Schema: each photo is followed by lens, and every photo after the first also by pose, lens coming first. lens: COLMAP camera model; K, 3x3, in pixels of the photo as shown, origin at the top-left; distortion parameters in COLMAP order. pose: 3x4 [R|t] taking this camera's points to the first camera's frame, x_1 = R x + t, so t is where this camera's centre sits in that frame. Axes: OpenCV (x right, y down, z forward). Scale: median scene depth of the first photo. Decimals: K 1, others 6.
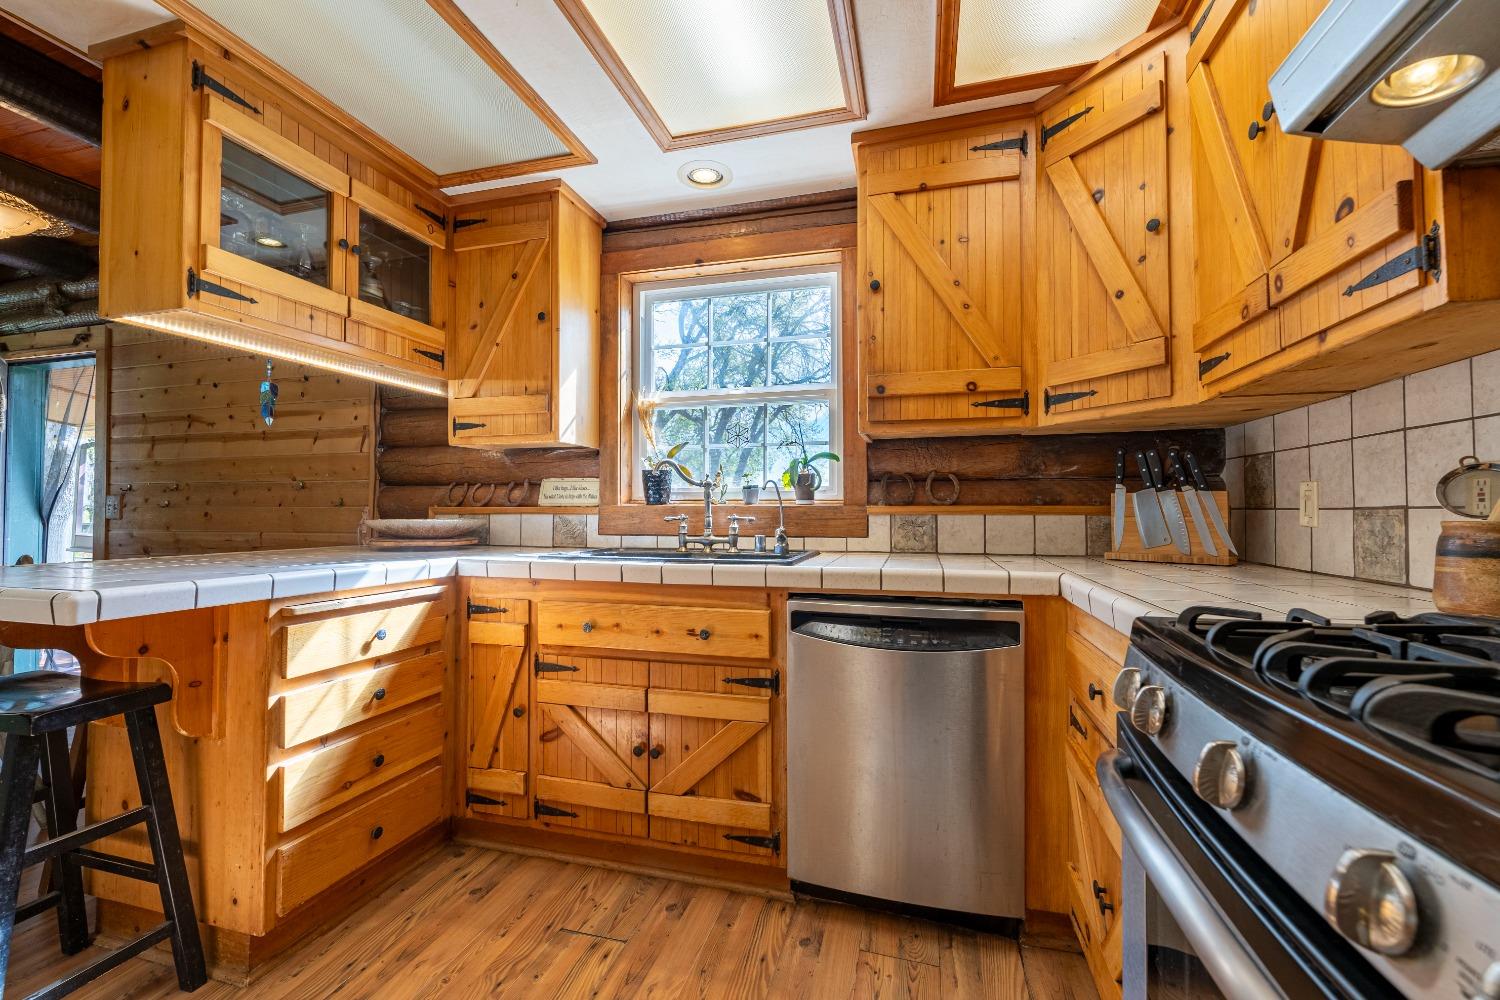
lens RADIAL K [[615.1, 0, 745.3], [0, 615.1, 498.8], [0, 0, 1]] dist [-0.000912, -0.001791]
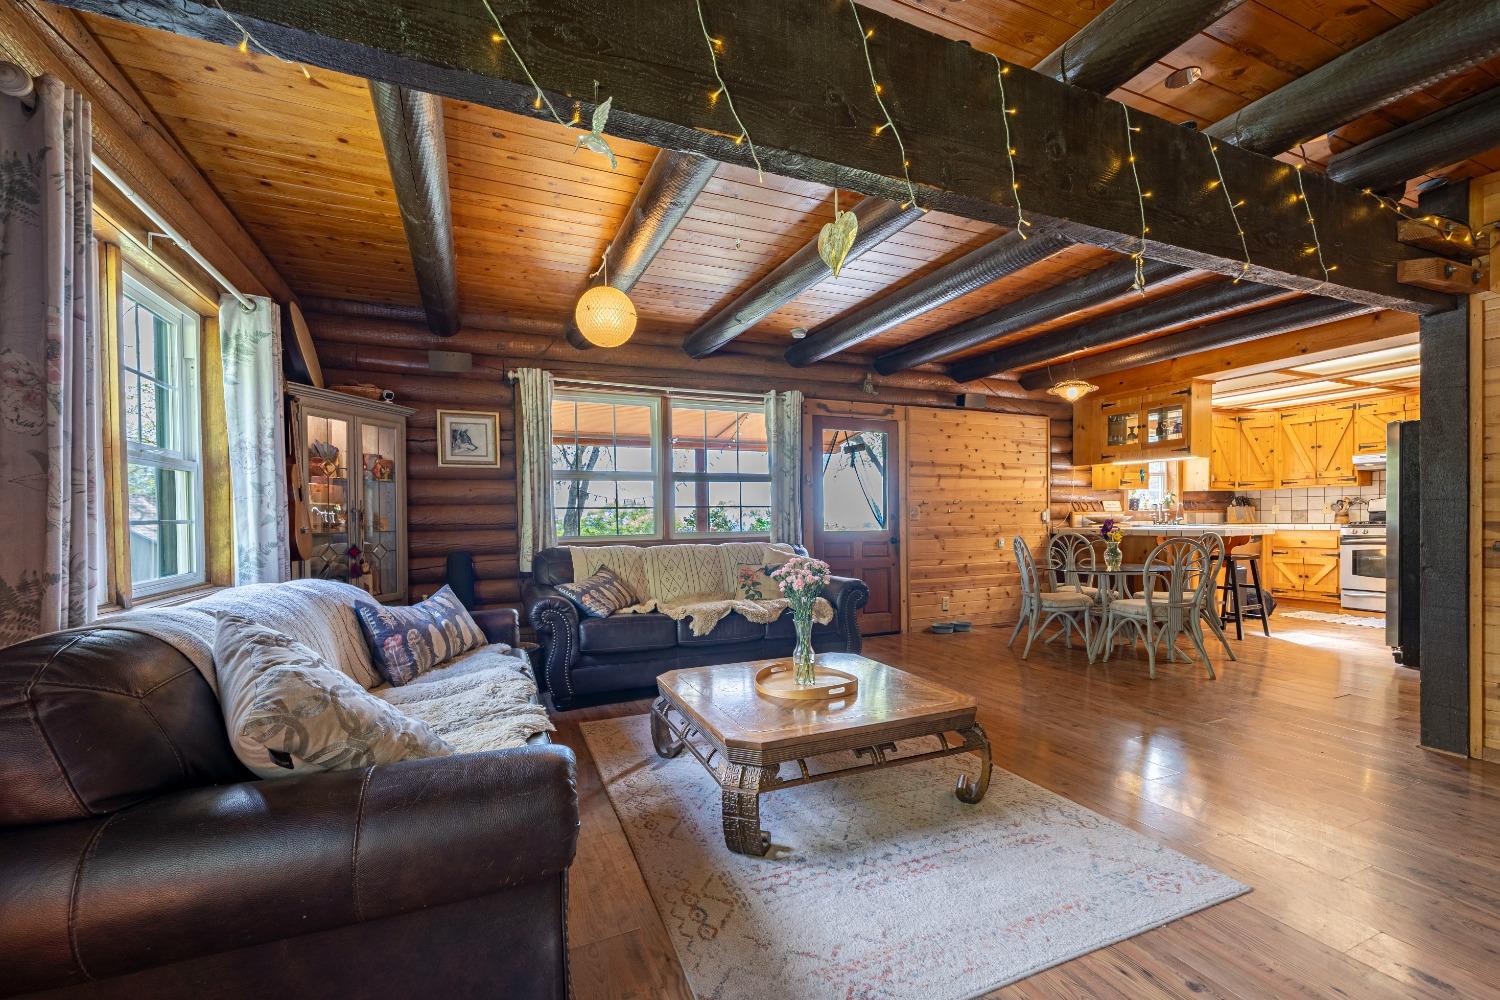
lens RADIAL K [[615.1, 0, 744.1], [0, 615.1, 528.0], [0, 0, 1]] dist [-0.000912, -0.001791]
pose [[0.769396, -0.022544, 0.638375, -3.281457], [-0.000097, 0.999373, 0.035410, -0.009356], [-0.638773, -0.027306, 0.768911, -0.041134]]
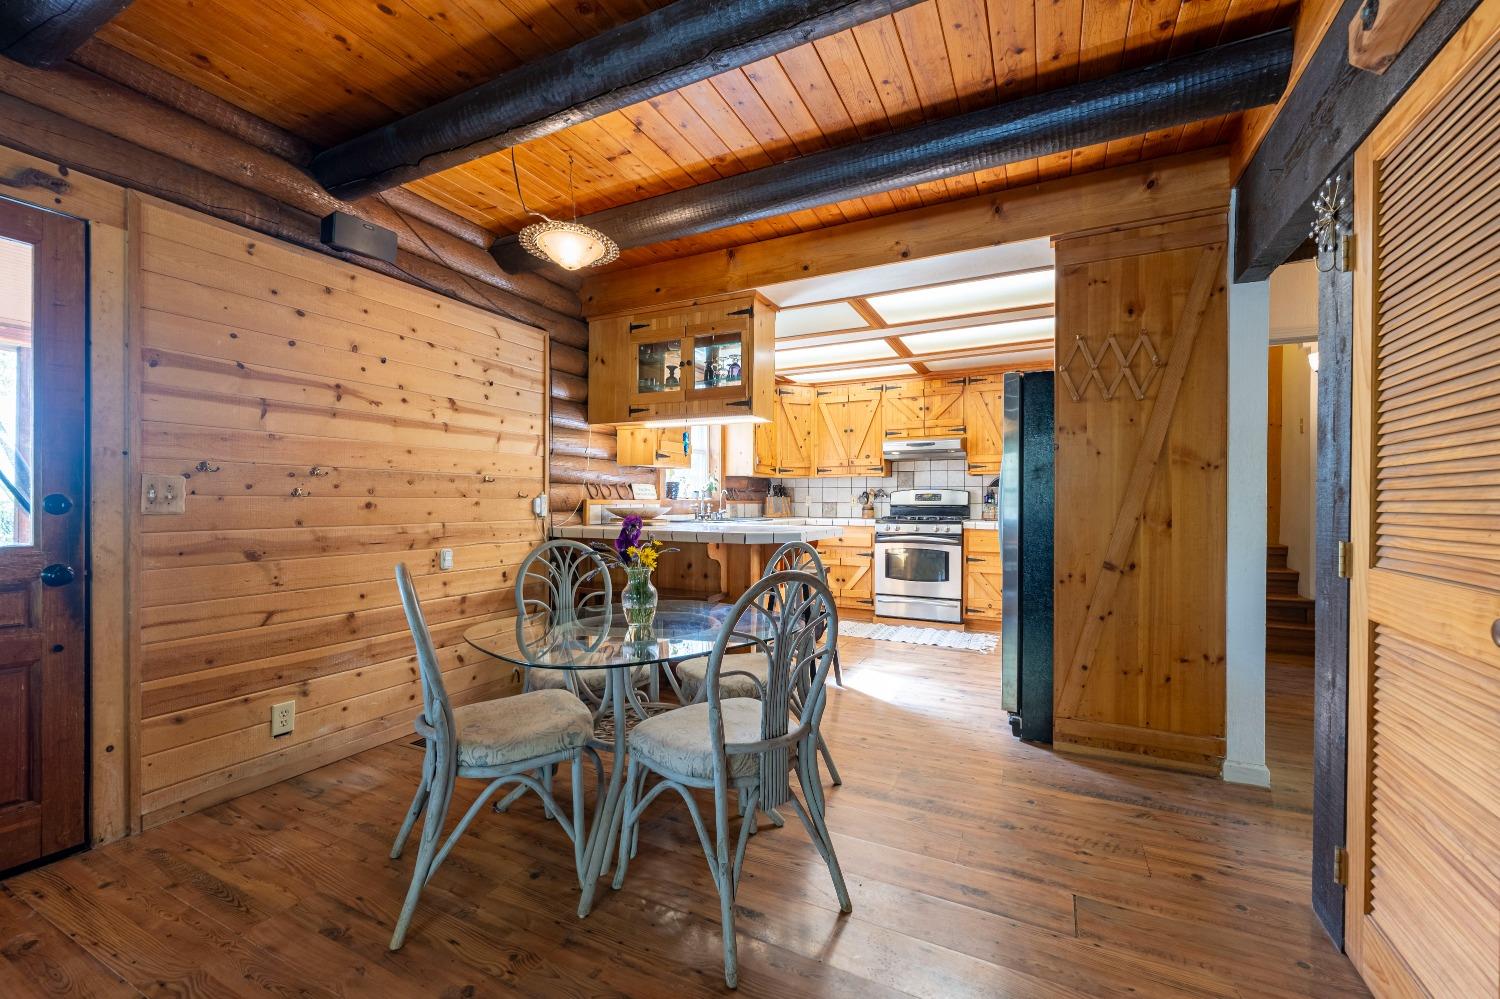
lens RADIAL K [[615.1, 0, 757.1], [0, 615.1, 503.7], [0, 0, 1]] dist [-0.000912, -0.001791]
pose [[0.164001, -0.004263, 0.986451, -2.026769], [-0.027039, 0.999596, 0.008815, -0.000268], [-0.986090, -0.028118, 0.163819, 0.386121]]
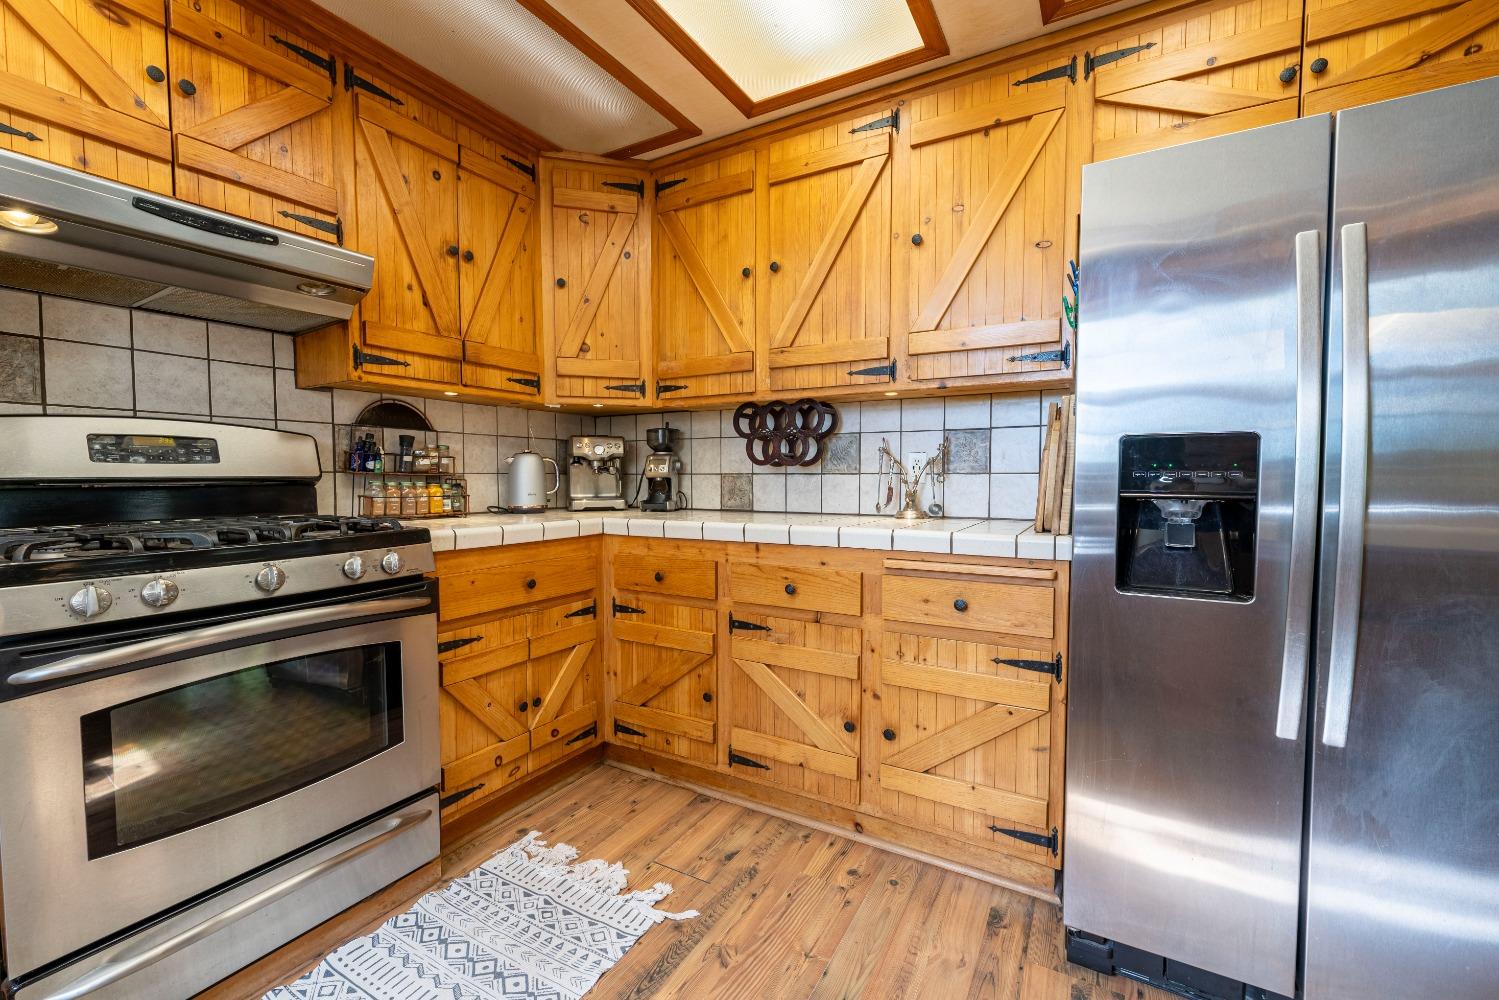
lens RADIAL K [[614.7, 0, 755.9], [0, 614.7, 505.1], [0, 0, 1]] dist [-0.000912, -0.001791]
pose [[-0.971942, -0.012094, 0.234911, -0.355200], [-0.005717, 0.999597, 0.027805, 0.012921], [-0.235153, 0.025682, -0.971619, 0.574837]]
